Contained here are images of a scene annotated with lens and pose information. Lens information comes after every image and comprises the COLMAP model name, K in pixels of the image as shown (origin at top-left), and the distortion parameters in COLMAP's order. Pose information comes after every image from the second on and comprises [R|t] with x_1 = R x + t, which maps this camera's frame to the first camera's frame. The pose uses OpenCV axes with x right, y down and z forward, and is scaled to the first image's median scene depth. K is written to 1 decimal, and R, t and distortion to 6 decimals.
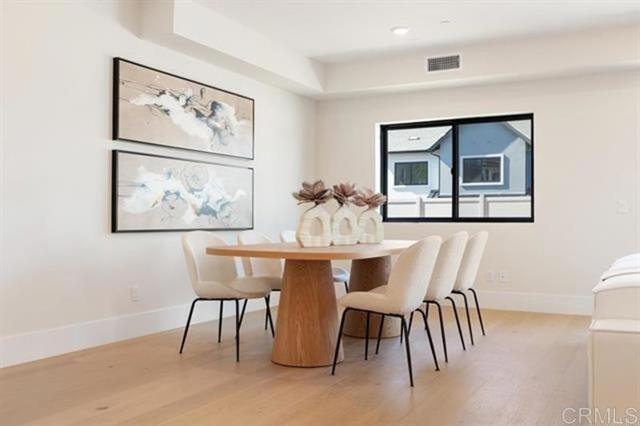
lens RADIAL K [[626.5, 0, 320.0], [0, 626.5, 213.0], [0, 0, 1]] dist [0.007391, 0.007088]
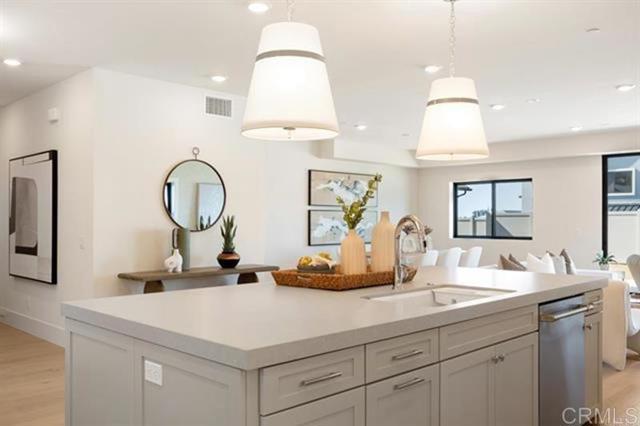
lens RADIAL K [[554.4, 0, 320.0], [0, 554.4, 213.0], [0, 0, 1]] dist [-0.007461, -0.002489]
pose [[0.955786, -0.007959, -0.293956, 0.283962], [0.006370, 0.999959, -0.006365, -0.069943], [0.293995, 0.004211, 0.955798, -0.860385]]
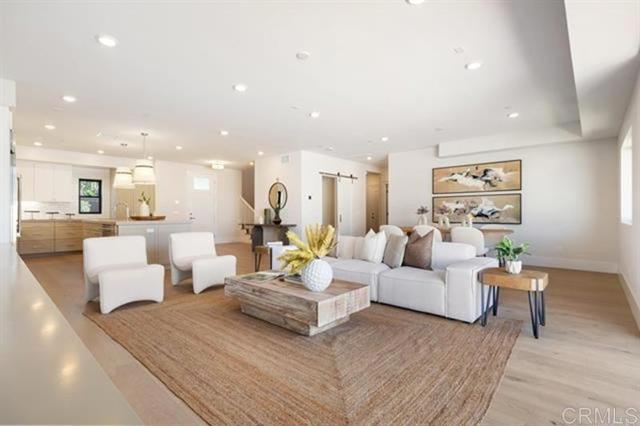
lens RADIAL K [[307.9, 0, 320.0], [0, 307.9, 213.0], [0, 0, 1]] dist [-0.000257, -0.000011]
pose [[-0.257777, -0.008867, -0.966164, 1.265219], [0.007712, 0.999907, -0.011234, -0.004084], [0.966174, -0.010347, -0.257685, 0.778585]]
